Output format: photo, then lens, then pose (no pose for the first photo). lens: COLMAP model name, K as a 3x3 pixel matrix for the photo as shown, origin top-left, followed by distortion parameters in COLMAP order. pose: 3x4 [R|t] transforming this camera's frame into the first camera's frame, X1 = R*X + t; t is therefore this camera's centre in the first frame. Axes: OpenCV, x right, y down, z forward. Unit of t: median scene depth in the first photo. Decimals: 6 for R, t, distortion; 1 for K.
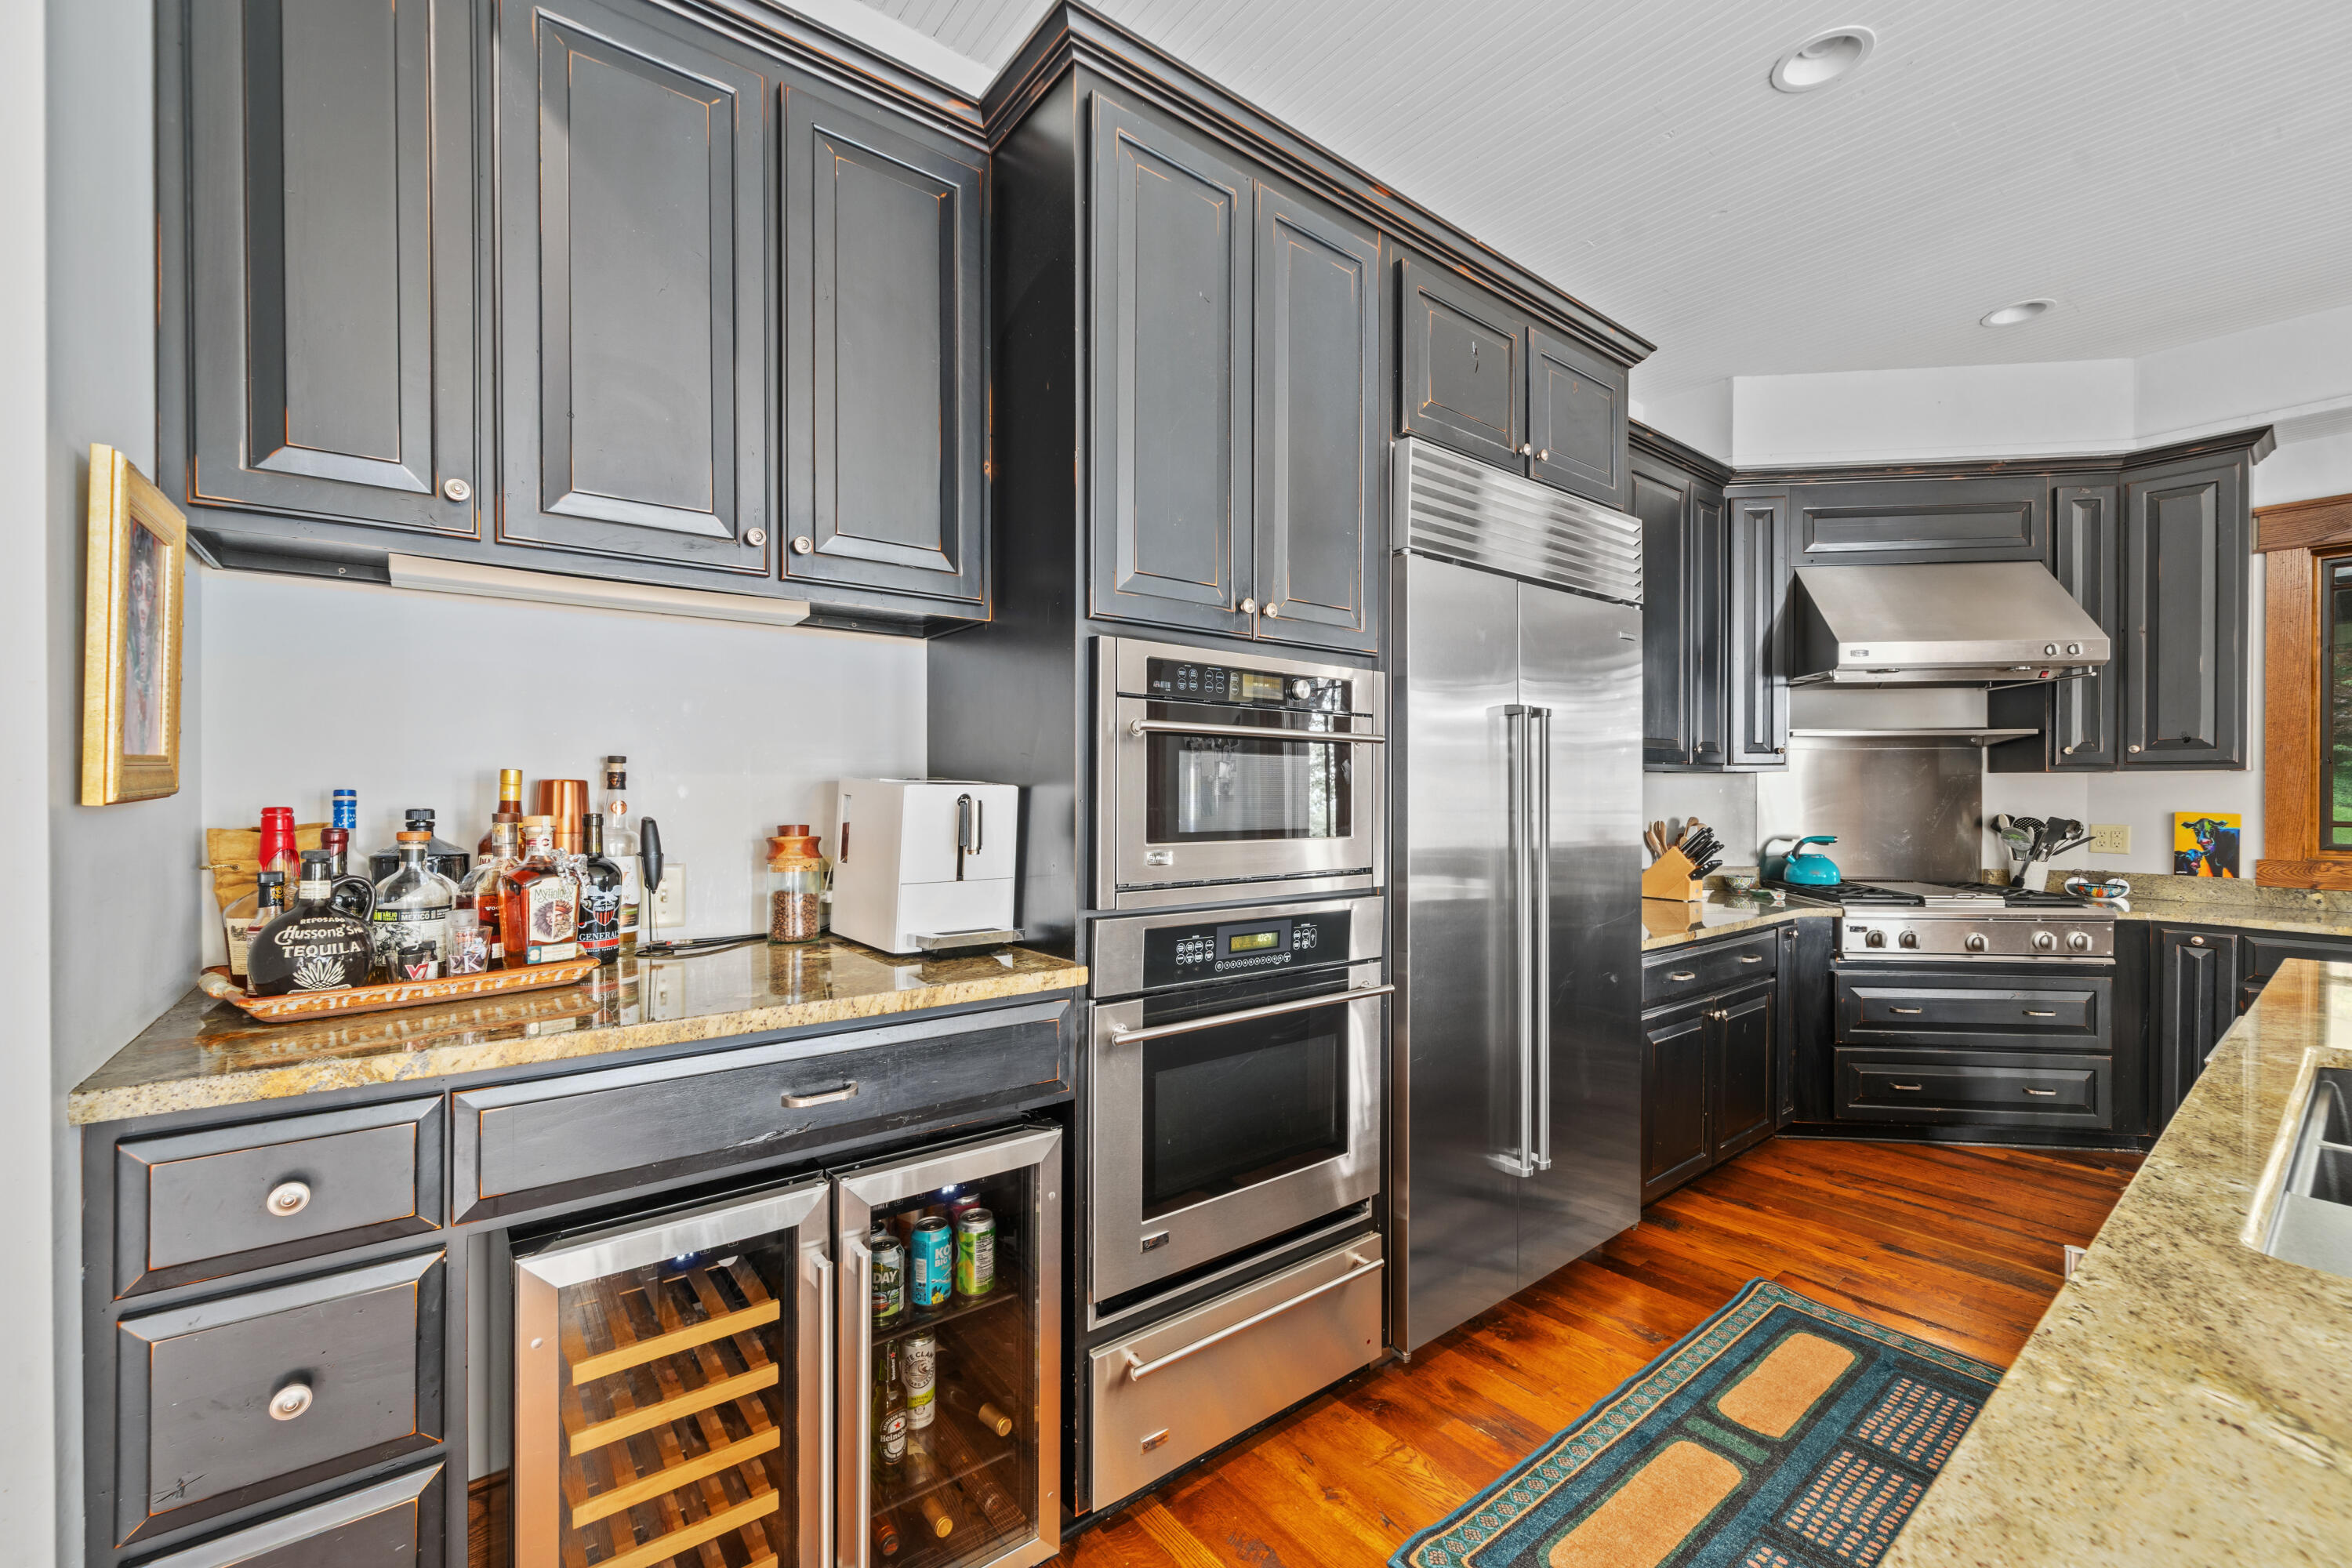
lens RADIAL K [[977.1, 0, 1191.1], [0, 977.1, 796.8], [0, 0, 1]] dist [0.003277, 0.000434]
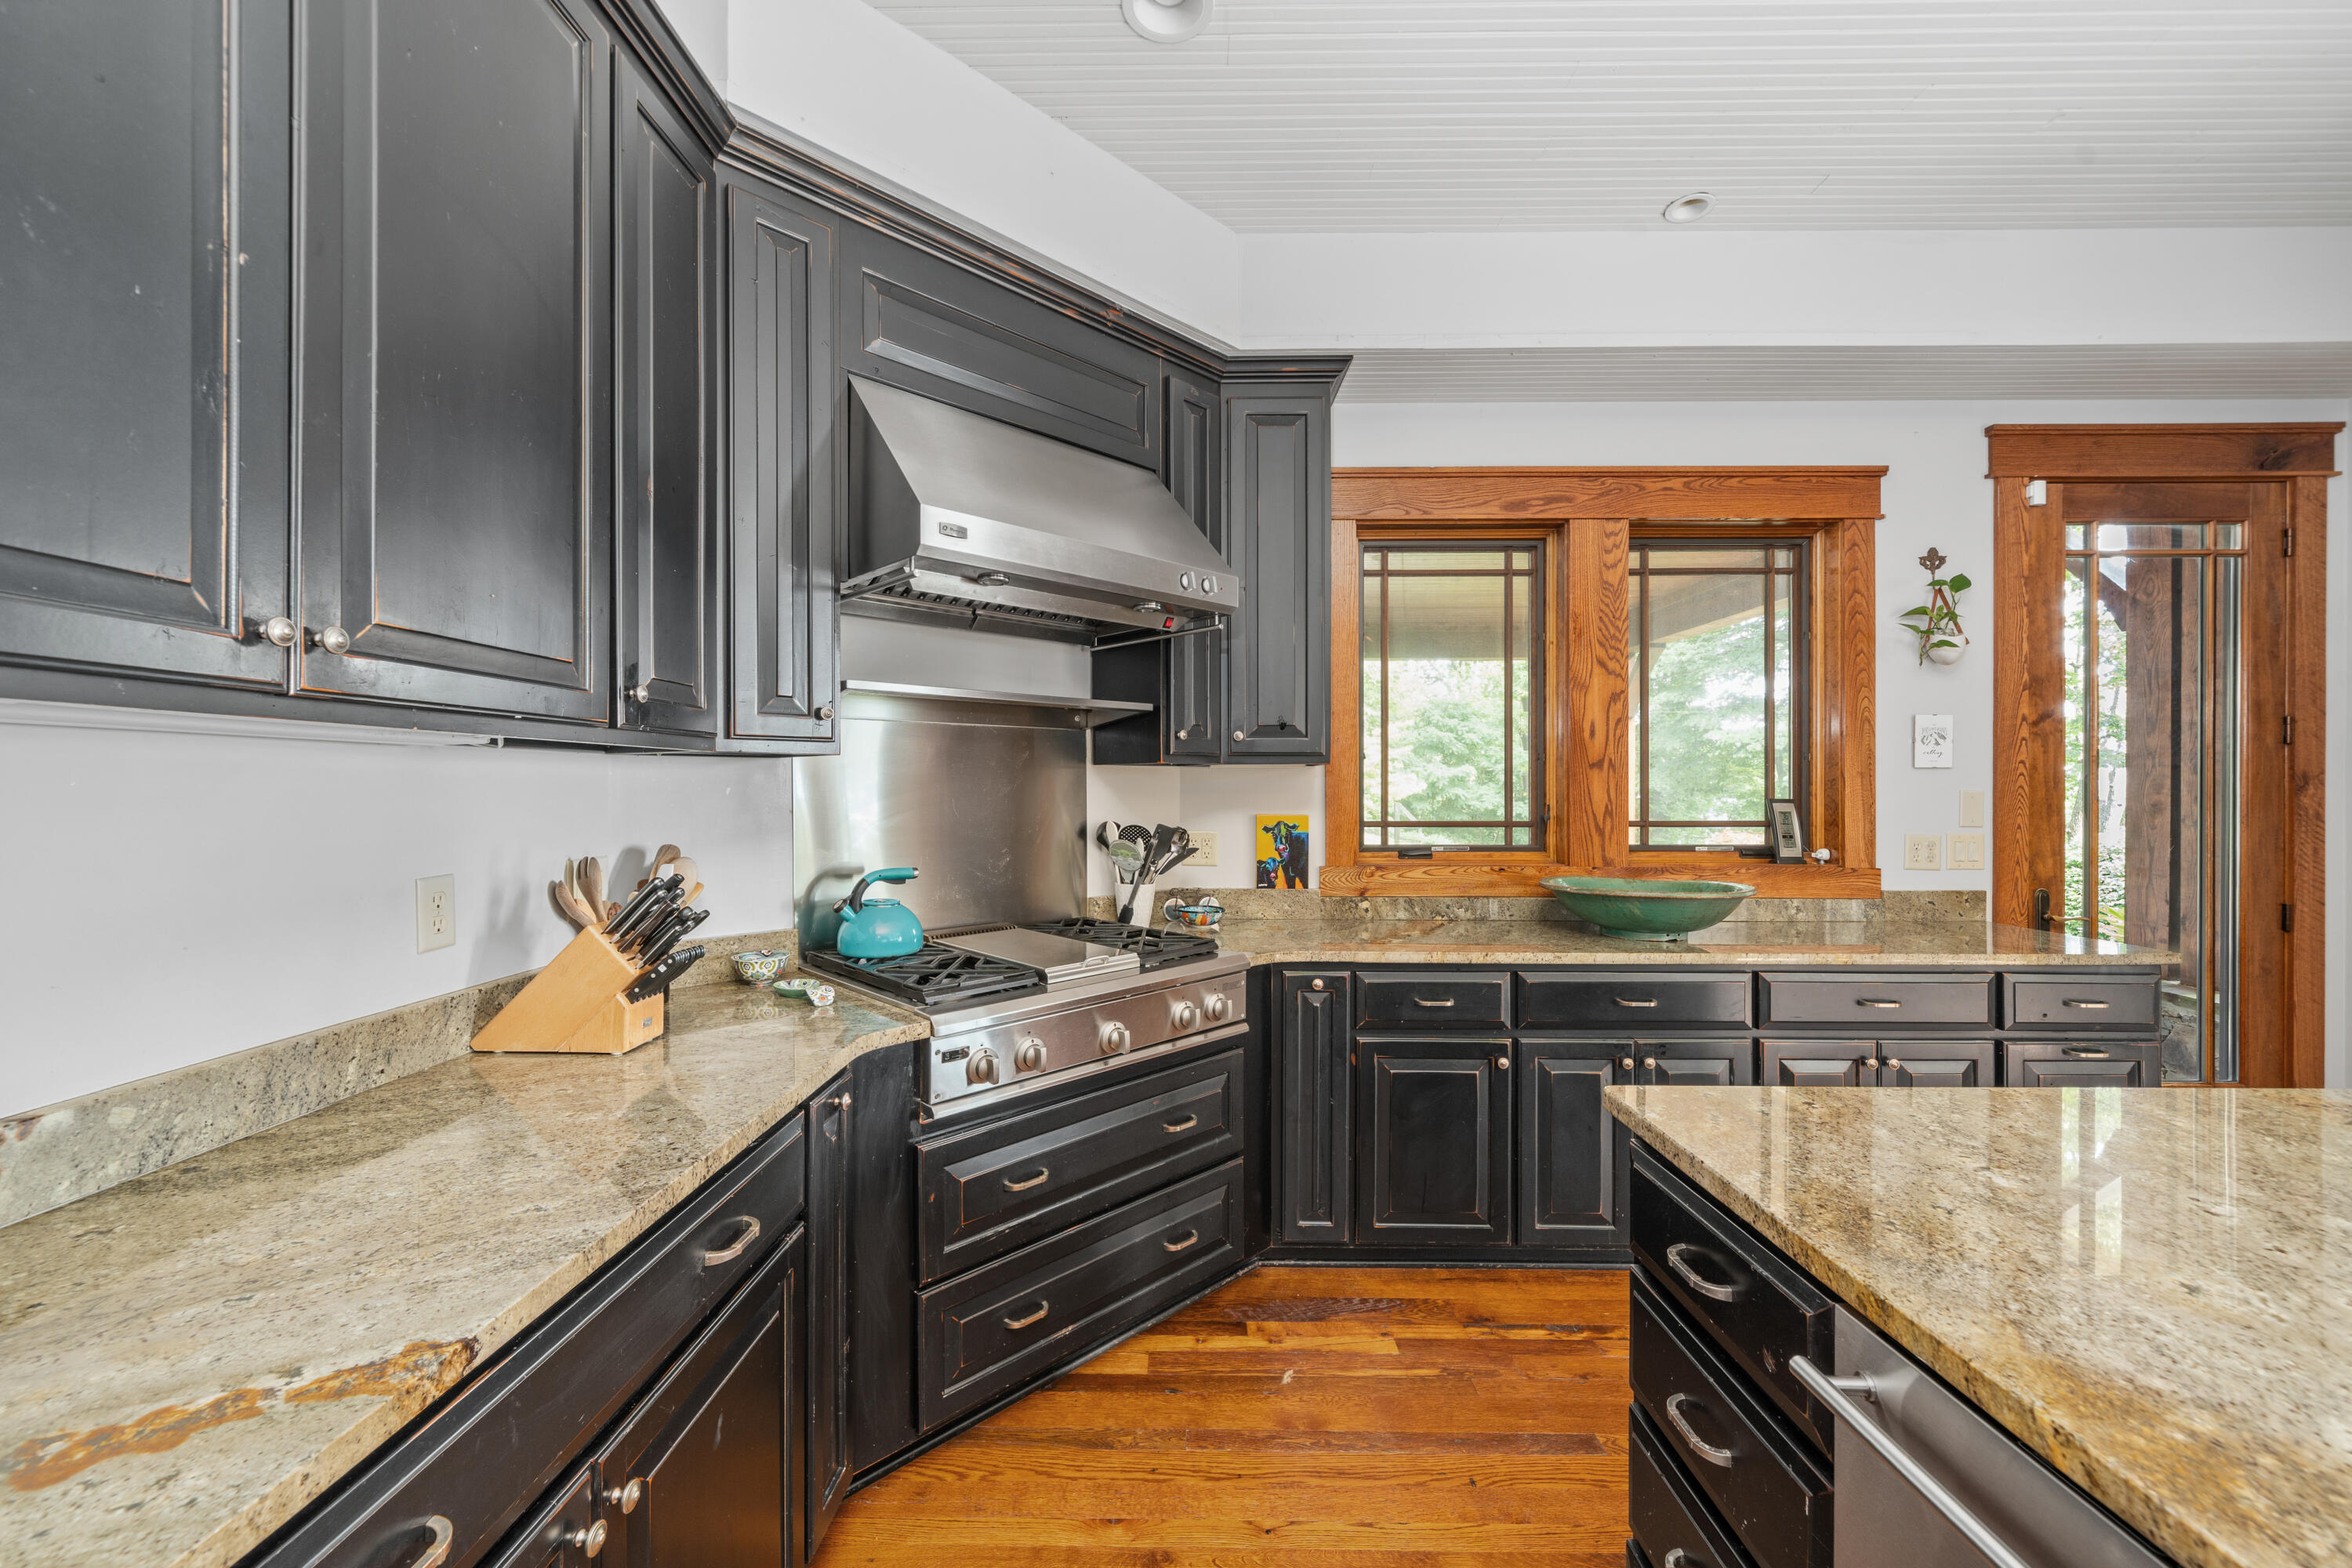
lens RADIAL K [[903.5, 0, 1115.7], [0, 903.5, 786.0], [0, 0, 1]] dist [-0.006682, 0.000578]
pose [[0.690902, -0.000996, 0.722948, 0.654593], [0.008078, 0.999947, -0.006342, -0.008302], [-0.722904, 0.010221, 0.690873, 1.007072]]
